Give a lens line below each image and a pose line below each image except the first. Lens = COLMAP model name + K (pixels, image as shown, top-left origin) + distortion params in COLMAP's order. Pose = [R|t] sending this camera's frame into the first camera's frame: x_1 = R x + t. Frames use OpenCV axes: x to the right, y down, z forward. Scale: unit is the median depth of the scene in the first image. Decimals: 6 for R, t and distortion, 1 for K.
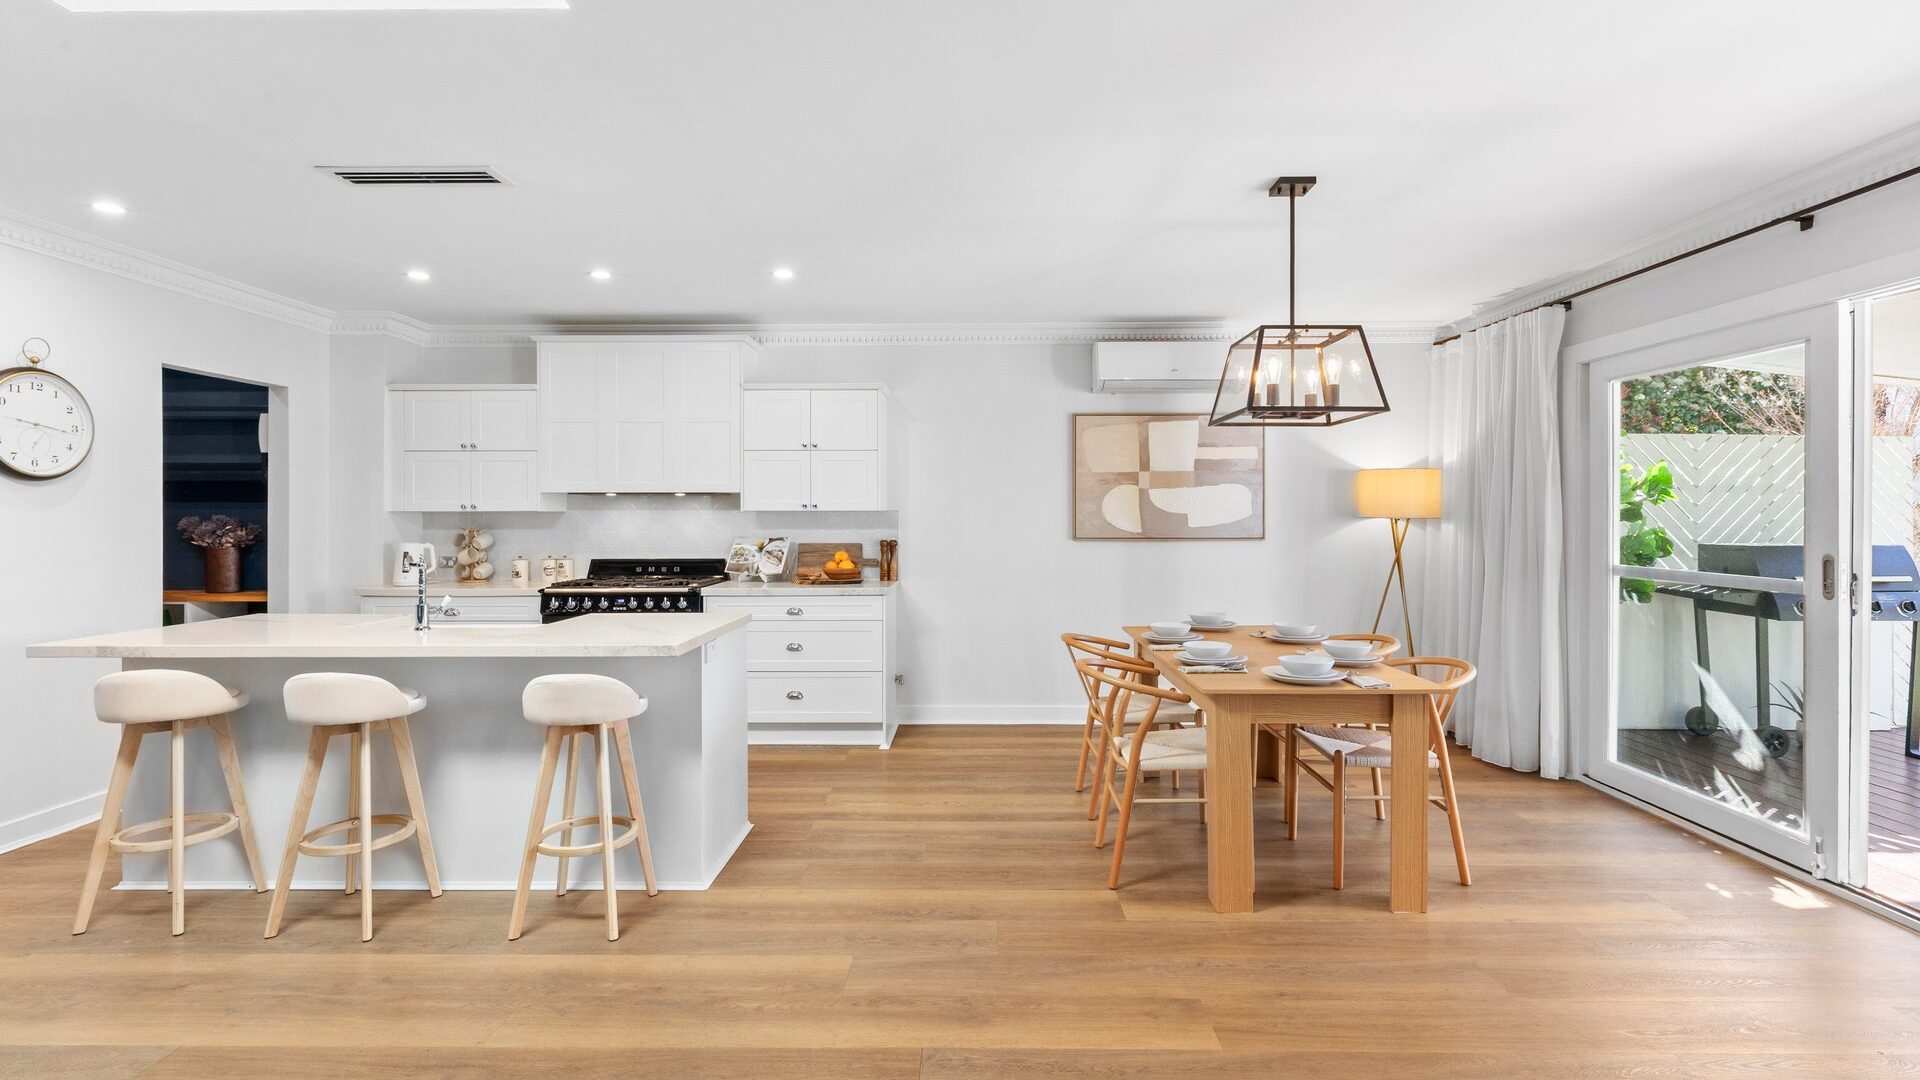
lens RADIAL K [[859.5, 0, 962.3], [0, 859.5, 527.2], [0, 0, 1]] dist [0.000751, -0.000130]
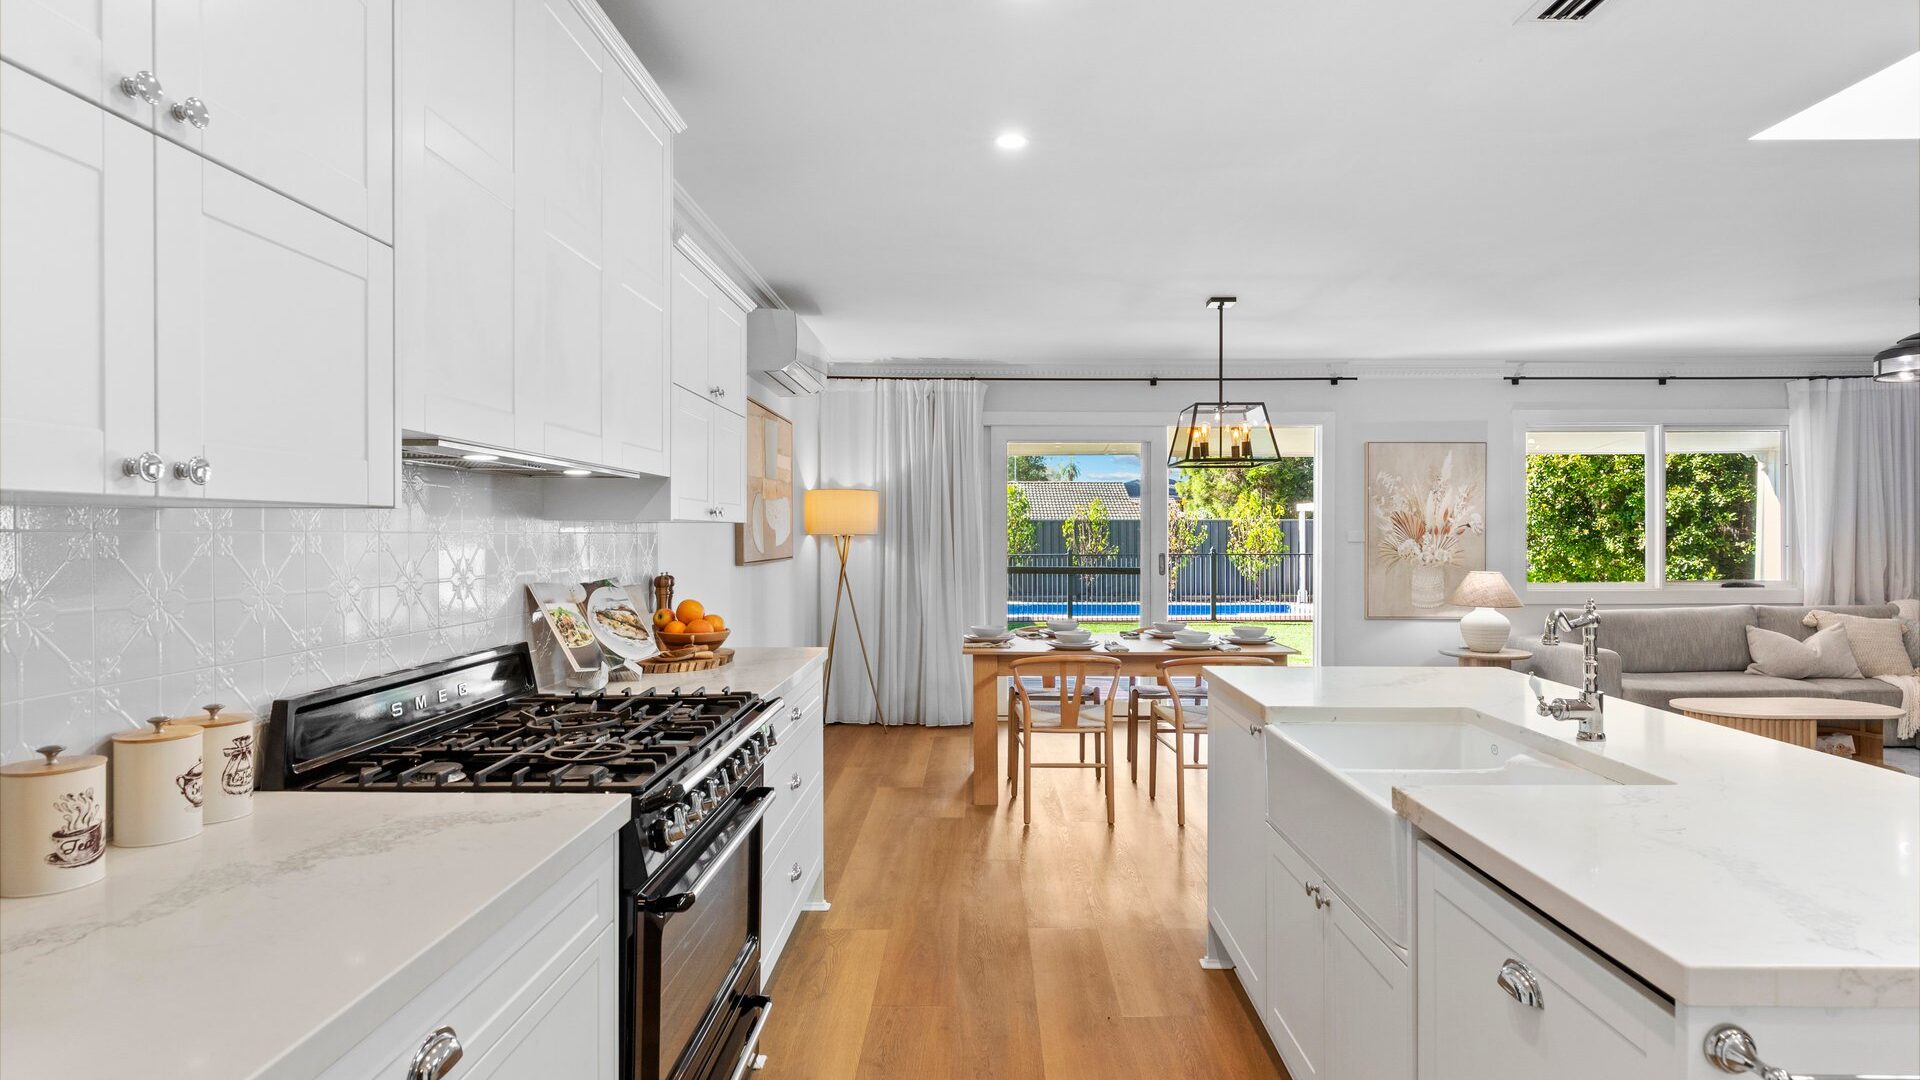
lens RADIAL K [[1014.3, 0, 975.0], [0, 1014.3, 523.1], [0, 0, 1]] dist [0.003672, 0.000415]
pose [[-0.013745, 0.010496, 0.999850, -0.771336], [0.005036, 0.999933, -0.010427, -0.011503], [-0.999893, 0.004892, -0.013797, 0.846098]]
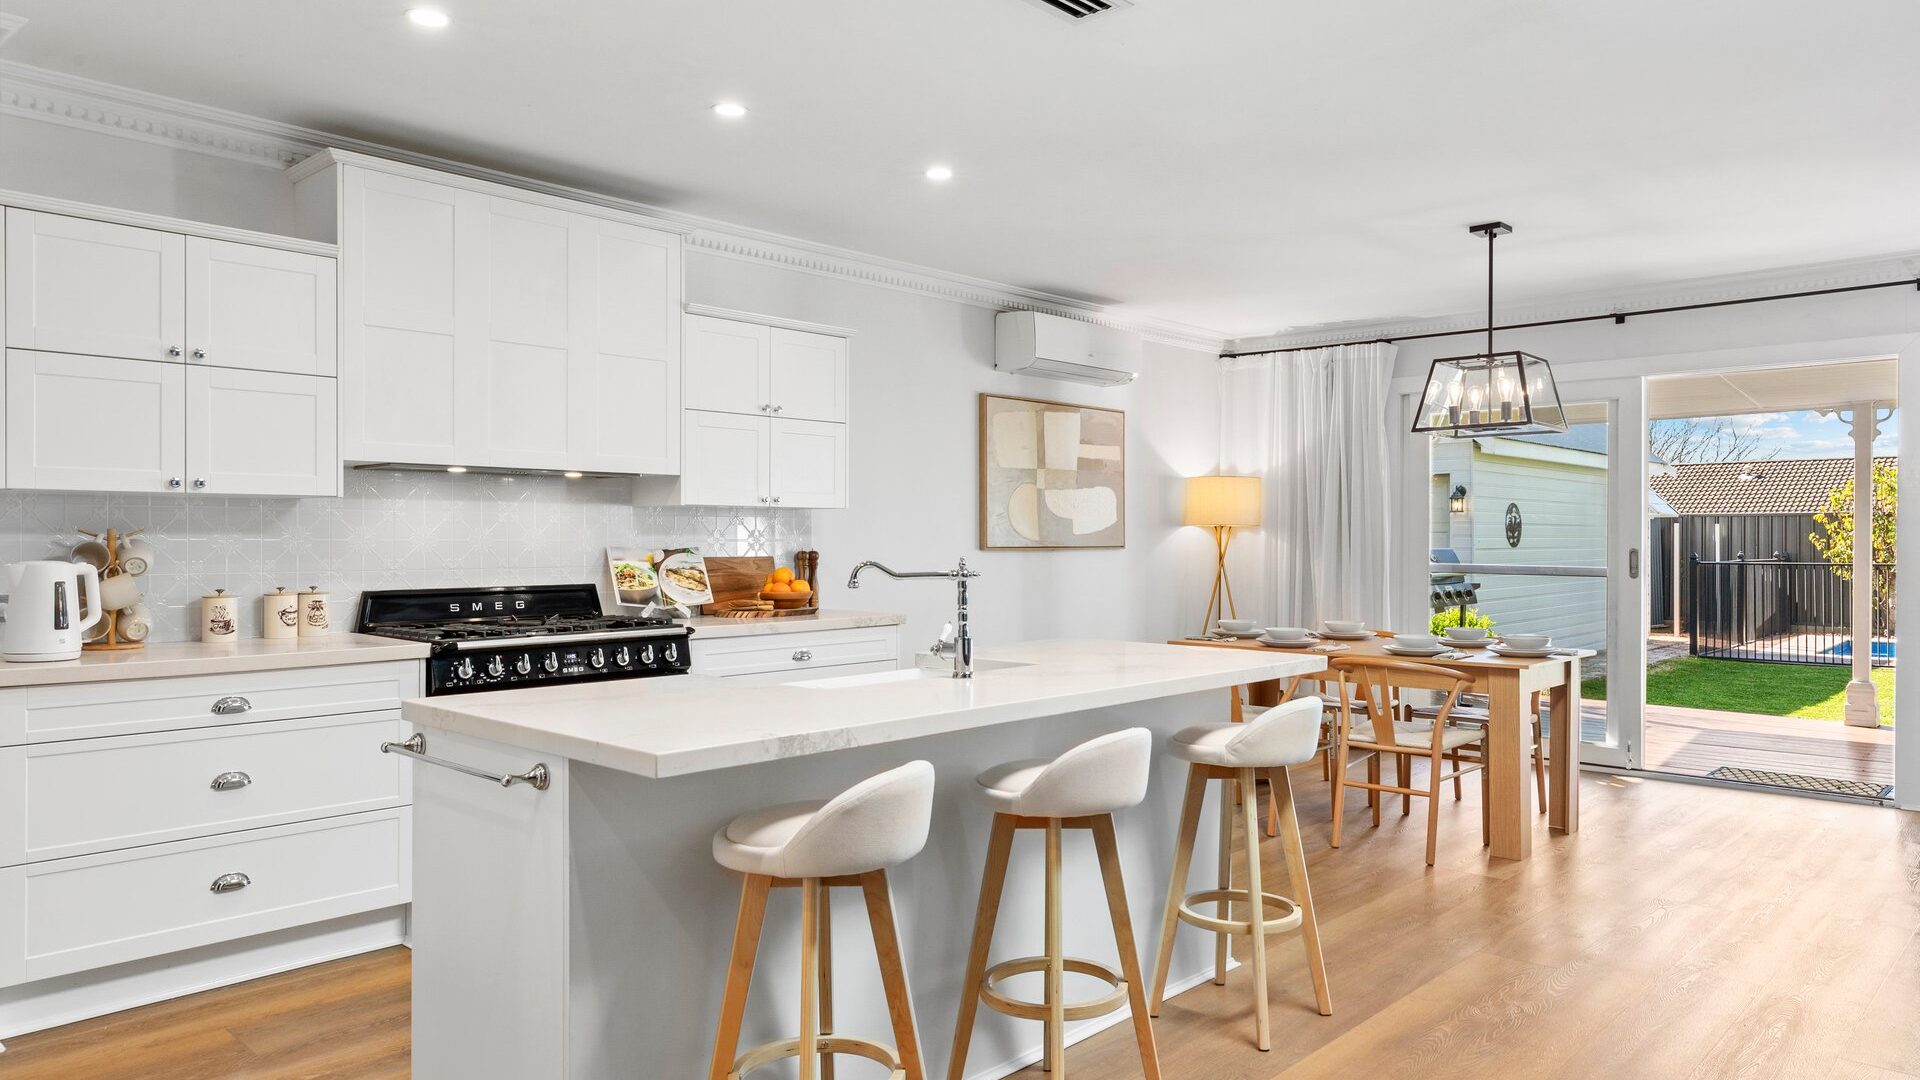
lens RADIAL K [[1271.3, 0, 960.0], [0, 1271.3, 540.0], [0, 0, 1]] dist [0.015177, 0.001280]
pose [[0.672408, 0.000138, 0.740181, -0.803973], [0.002452, 0.999994, -0.002415, 0.008964], [-0.740177, 0.003438, 0.672404, 0.220383]]
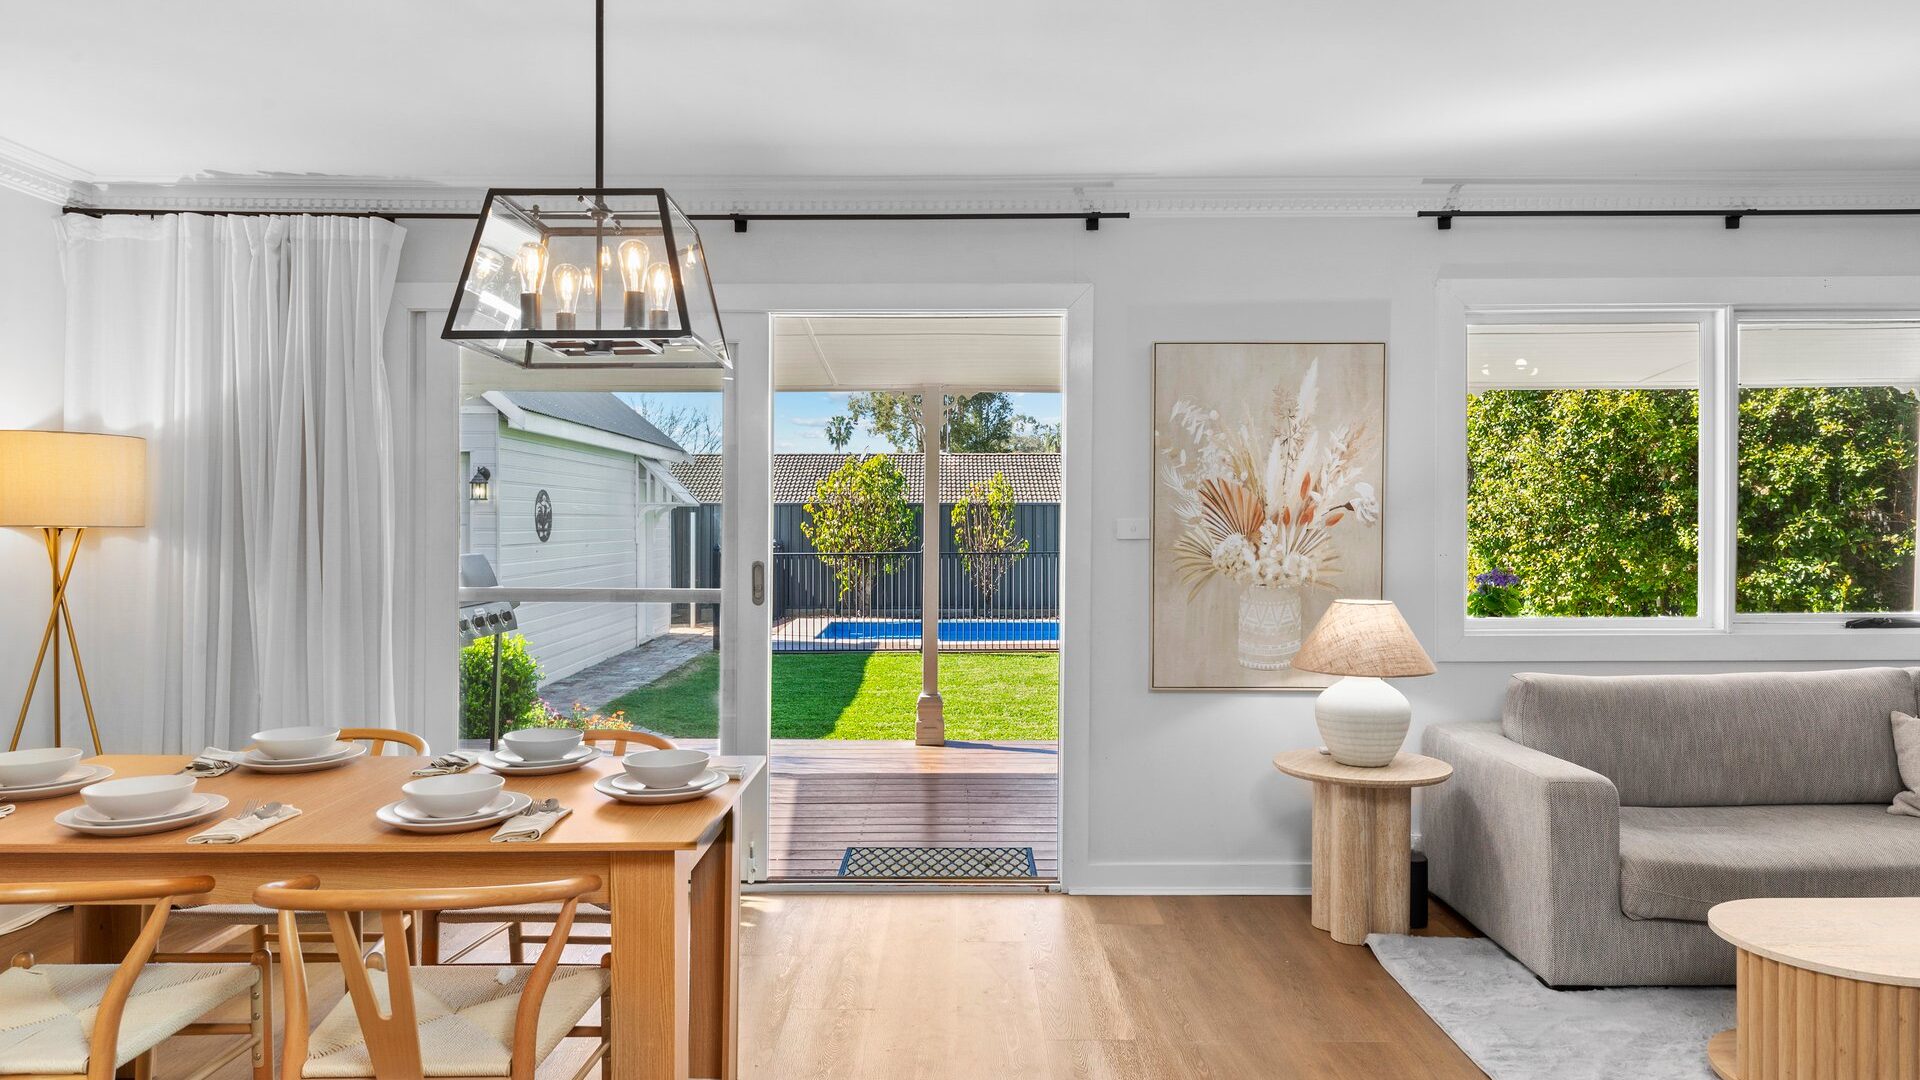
lens RADIAL K [[1251.6, 0, 952.7], [0, 1251.6, 516.4], [0, 0, 1]] dist [-0.005265, -0.002207]
pose [[-0.008569, 0.004314, 0.999954, -0.276330], [0.006680, 0.999969, -0.004256, -0.010710], [-0.999941, 0.006643, -0.008598, 0.450133]]
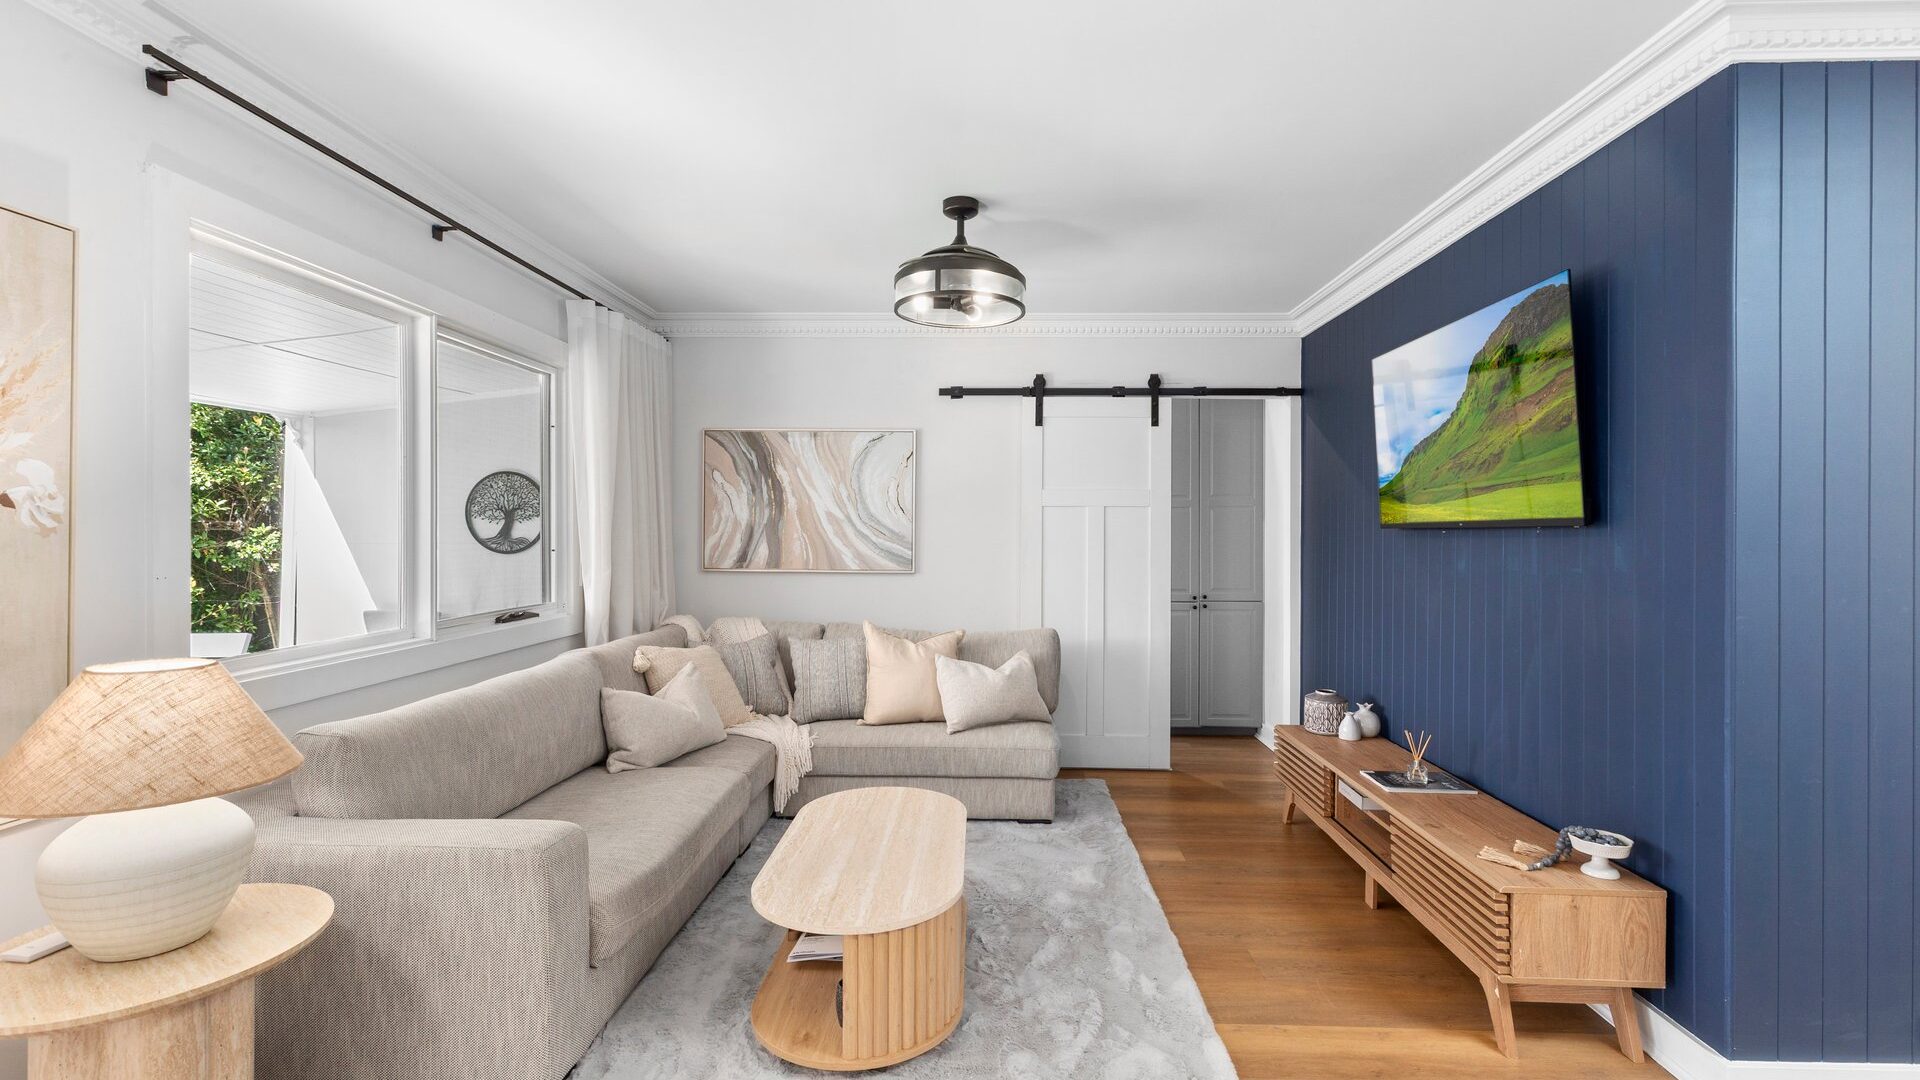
lens RADIAL K [[859.5, 0, 962.3], [0, 859.5, 527.2], [0, 0, 1]] dist [0.000751, -0.000130]
pose [[-0.999909, -0.003597, 0.012992, 0.192177], [-0.003595, 0.999994, 0.000160, -0.010316], [-0.012992, 0.000113, -0.999916, 0.496129]]
